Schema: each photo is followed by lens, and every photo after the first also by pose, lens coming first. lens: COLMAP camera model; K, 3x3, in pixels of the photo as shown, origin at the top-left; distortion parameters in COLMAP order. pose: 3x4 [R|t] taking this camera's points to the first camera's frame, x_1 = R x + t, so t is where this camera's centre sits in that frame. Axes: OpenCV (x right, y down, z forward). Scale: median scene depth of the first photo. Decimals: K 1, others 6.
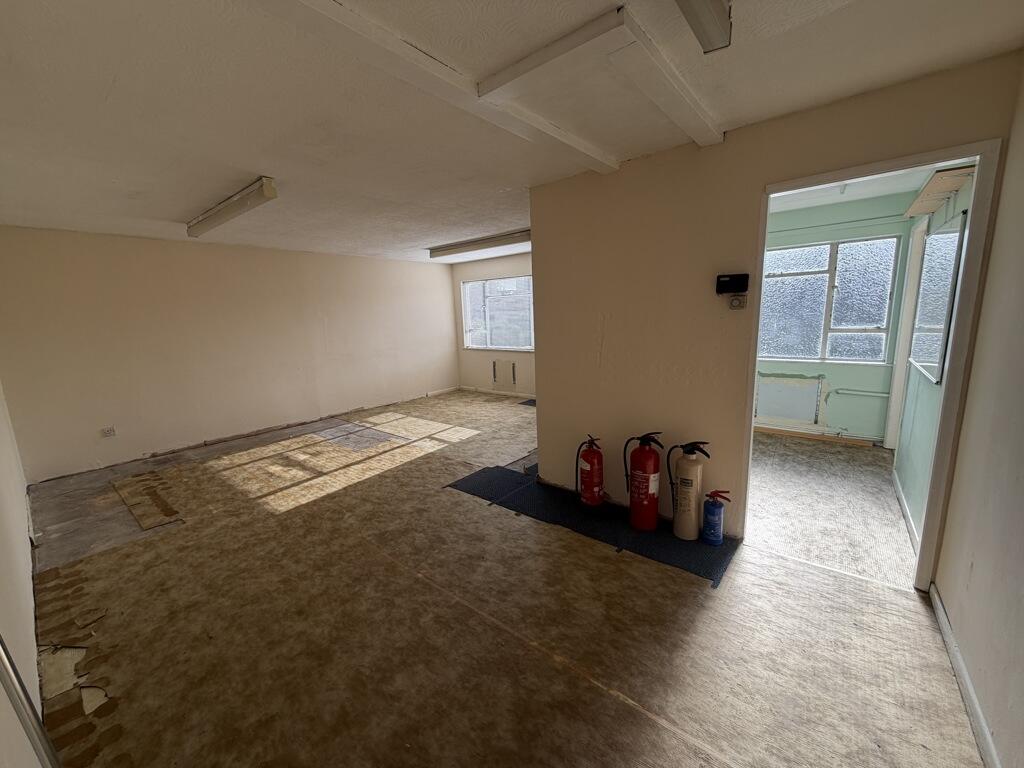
lens RADIAL K [[408.0, 0, 514.1], [0, 408.0, 385.7], [0, 0, 1]] dist [0.000184, 0.000094]
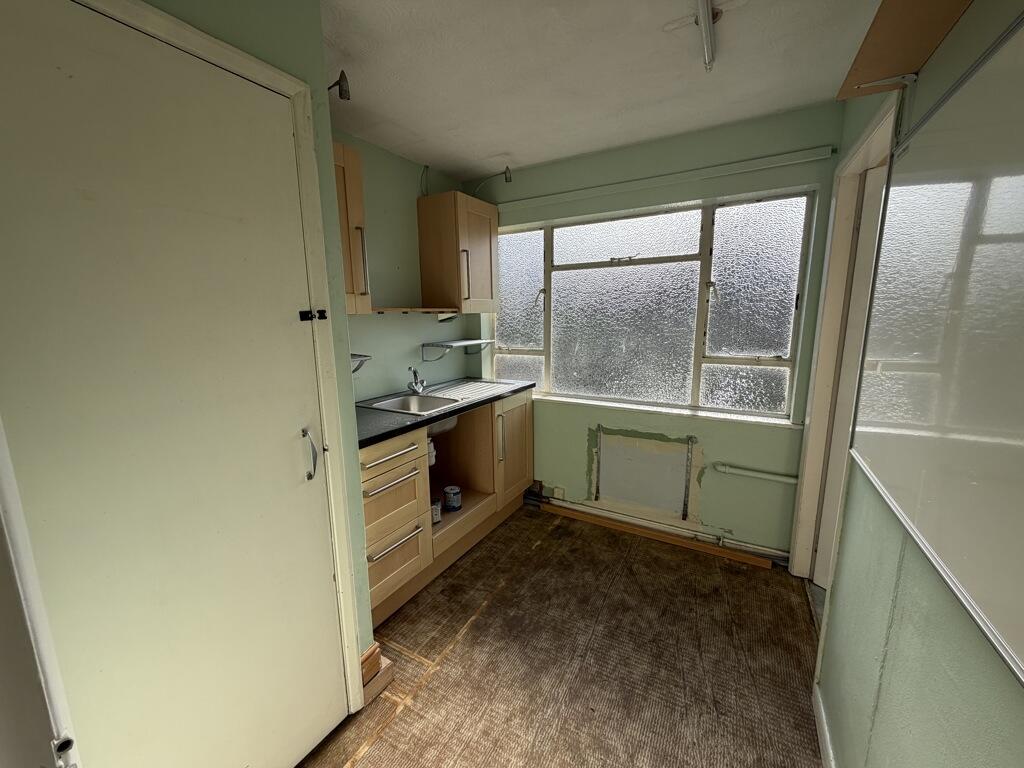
lens RADIAL K [[408.0, 0, 512.4], [0, 408.0, 387.6], [0, 0, 1]] dist [0.000184, 0.000094]
pose [[0.986621, -0.010050, 0.162719, 0.437015], [0.010159, 0.999948, 0.000160, -0.104500], [-0.162712, 0.001495, 0.986672, 0.503056]]
